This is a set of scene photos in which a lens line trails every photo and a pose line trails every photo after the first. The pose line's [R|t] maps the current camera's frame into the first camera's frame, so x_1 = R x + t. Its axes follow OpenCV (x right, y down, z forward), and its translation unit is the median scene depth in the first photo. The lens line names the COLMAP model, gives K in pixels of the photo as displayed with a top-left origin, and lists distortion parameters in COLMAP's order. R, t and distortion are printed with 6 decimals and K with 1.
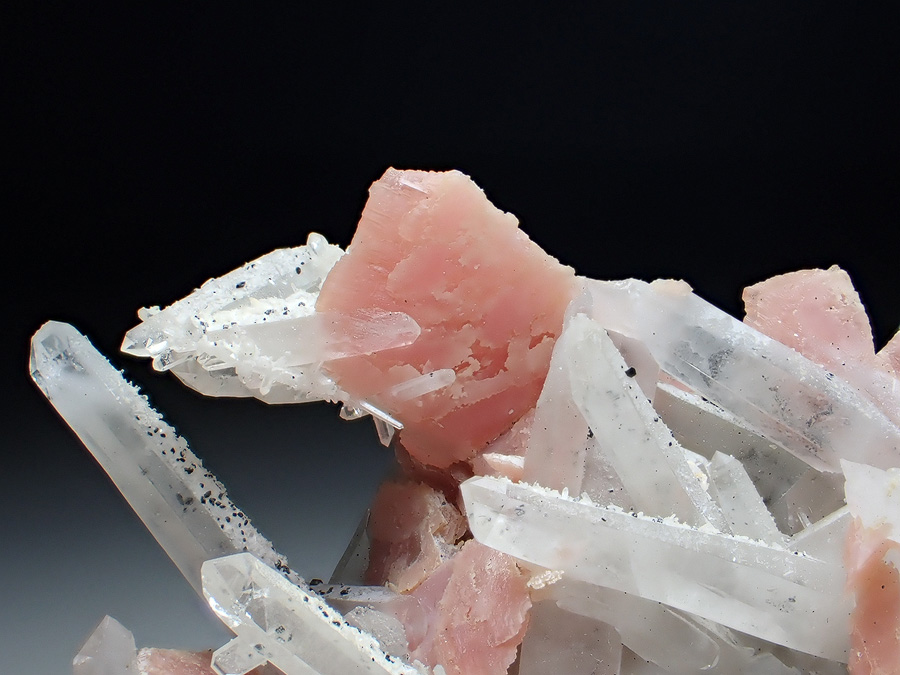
lens RADIAL K [[1839.3, 0, 450.0], [0, 1839.3, 337.5], [0, 0, 1]] dist [-0.018668, 0.235312]
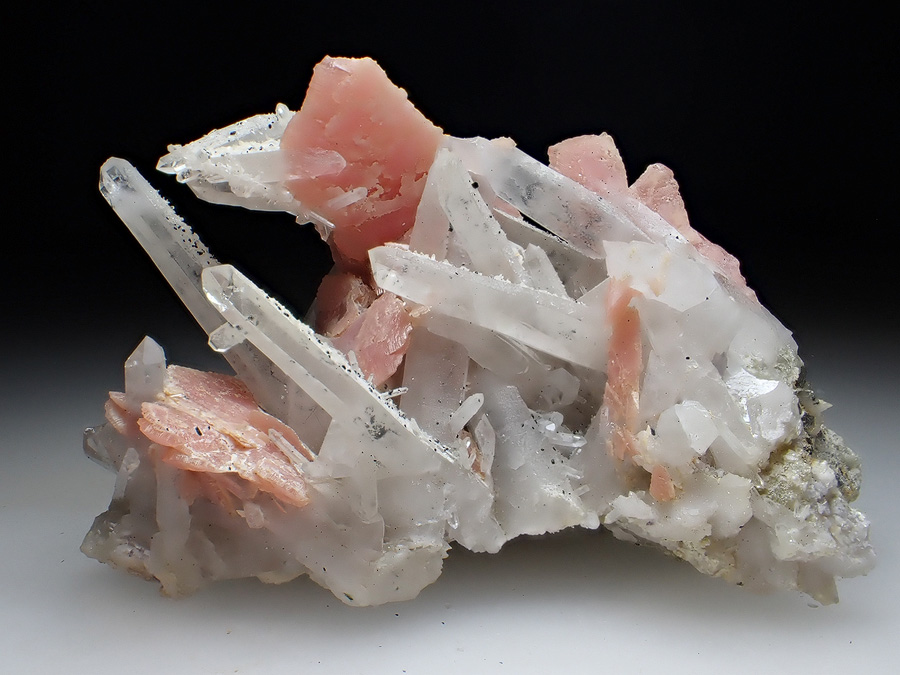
lens RADIAL K [[1192.9, 0, 450.0], [0, 1192.9, 337.5], [0, 0, 1]] dist [-0.016153, 0.022296]
pose [[0.998716, 0.010460, 0.049563, 0.024646], [-0.011481, 0.999726, 0.020375, 0.125528], [-0.049336, -0.020918, 0.998563, -0.044794]]
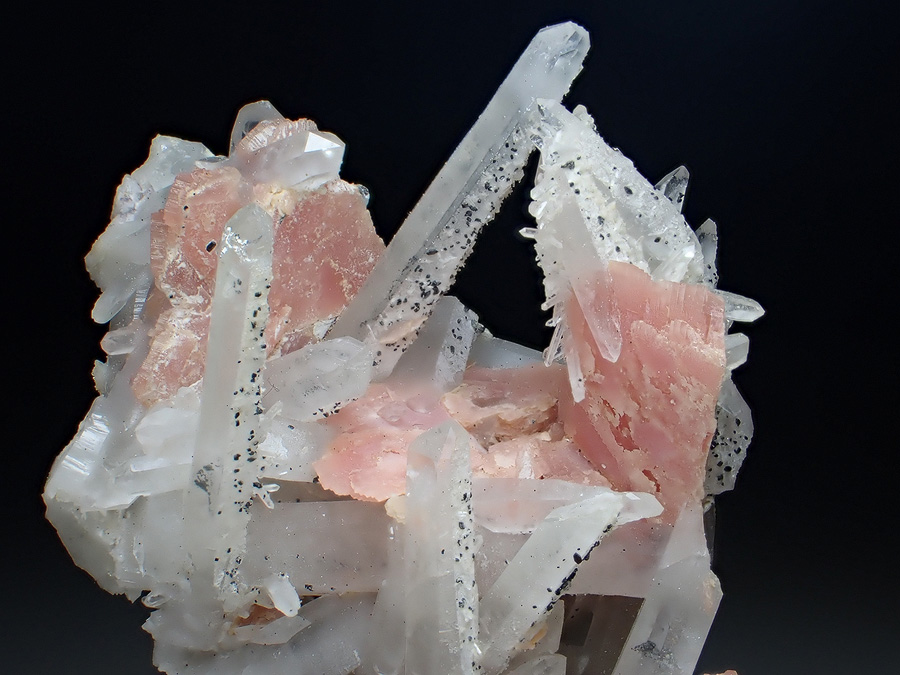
lens RADIAL K [[1839.3, 0, 450.0], [0, 1839.3, 337.5], [0, 0, 1]] dist [-0.018668, 0.235312]
pose [[0.139496, 0.976188, -0.166128, 0.133679], [-0.858055, 0.202902, 0.471776, -0.428585], [0.494249, 0.076736, 0.865927, 0.026322]]
